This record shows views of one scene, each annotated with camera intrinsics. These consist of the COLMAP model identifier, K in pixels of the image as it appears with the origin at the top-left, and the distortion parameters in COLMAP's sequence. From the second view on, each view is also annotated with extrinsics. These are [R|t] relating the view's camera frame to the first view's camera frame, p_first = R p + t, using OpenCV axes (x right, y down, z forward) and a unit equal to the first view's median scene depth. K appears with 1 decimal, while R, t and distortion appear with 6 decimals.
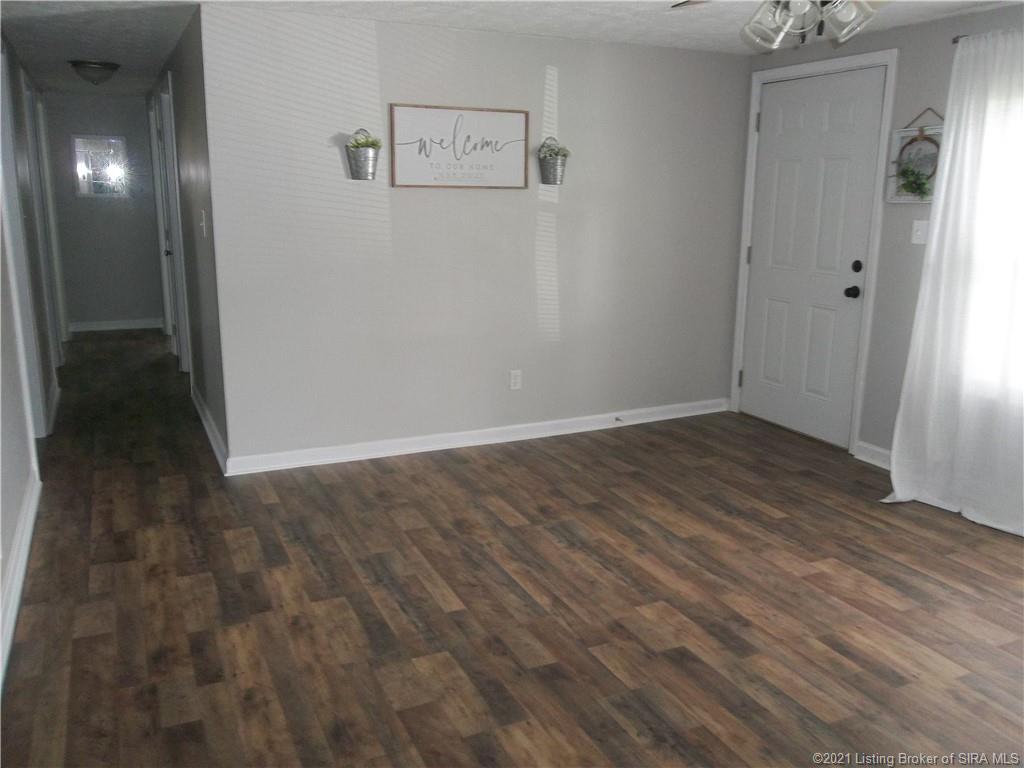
lens RADIAL K [[854.6, 0, 513.1], [0, 854.6, 384.9], [0, 0, 1]] dist [0.017041, -0.011155]
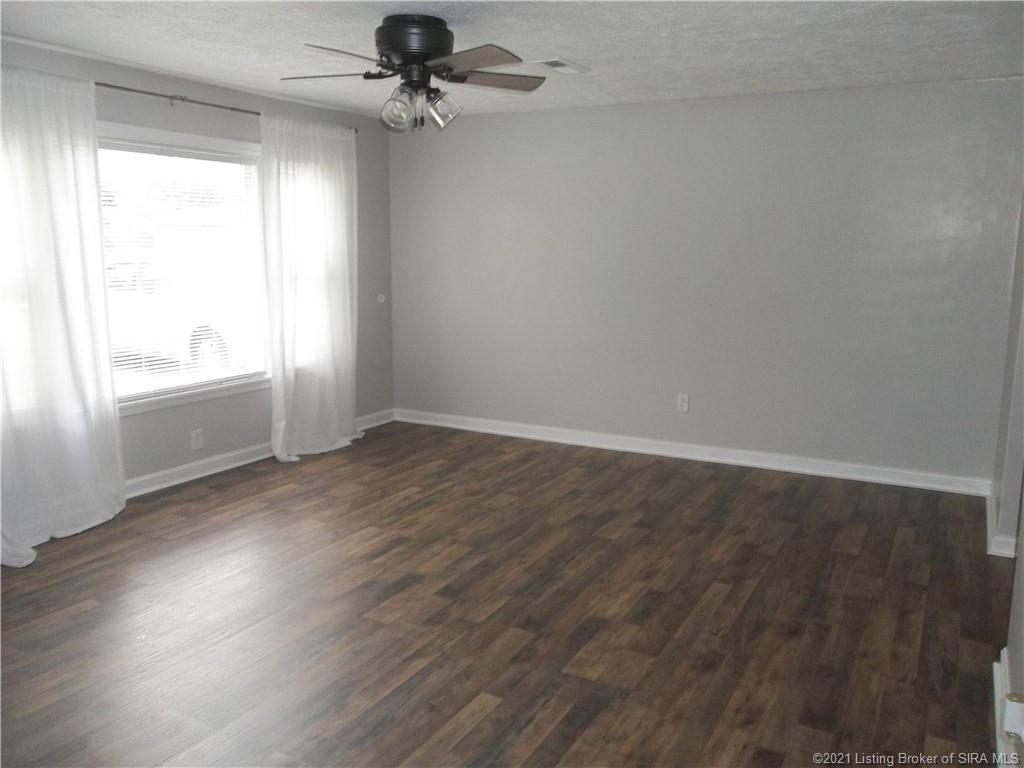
lens RADIAL K [[854.6, 0, 512.5], [0, 854.6, 386.0], [0, 0, 1]] dist [0.017041, -0.011155]
pose [[-0.604096, -0.151584, 0.782362, -0.841848], [0.155087, 0.940610, 0.301994, -0.354895], [-0.781675, 0.303768, -0.544710, 1.582719]]
